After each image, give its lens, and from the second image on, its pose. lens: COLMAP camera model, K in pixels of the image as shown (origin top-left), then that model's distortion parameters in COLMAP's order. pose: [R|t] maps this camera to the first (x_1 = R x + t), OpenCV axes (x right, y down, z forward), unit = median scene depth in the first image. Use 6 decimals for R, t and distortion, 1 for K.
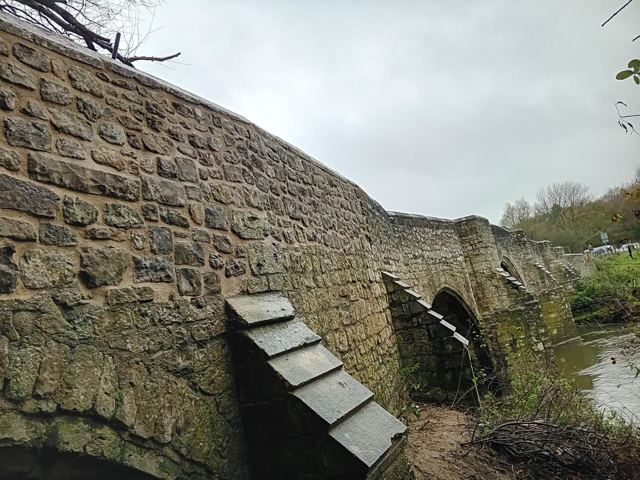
lens RADIAL K [[485.7, 0, 320.0], [0, 485.7, 240.0], [0, 0, 1]] dist [0.117167, -0.217472]
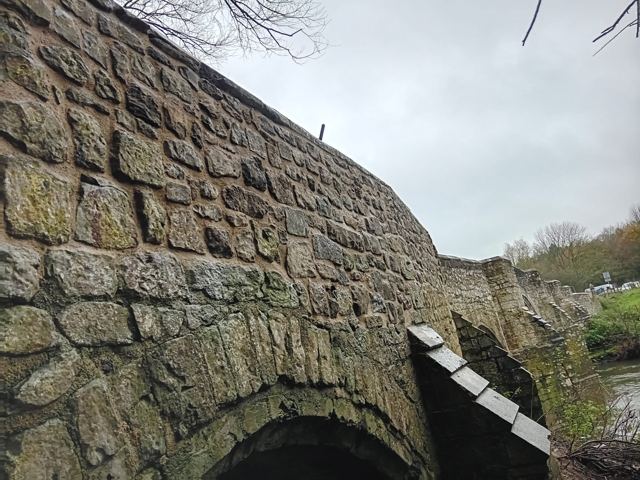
lens RADIAL K [[485.7, 0, 320.0], [0, 485.7, 240.0], [0, 0, 1]] dist [0.117167, -0.217472]
pose [[0.999916, -0.009242, 0.009041, -0.172543], [0.009973, 0.996377, -0.084455, -0.000027], [-0.008228, 0.084538, 0.996386, -0.111989]]
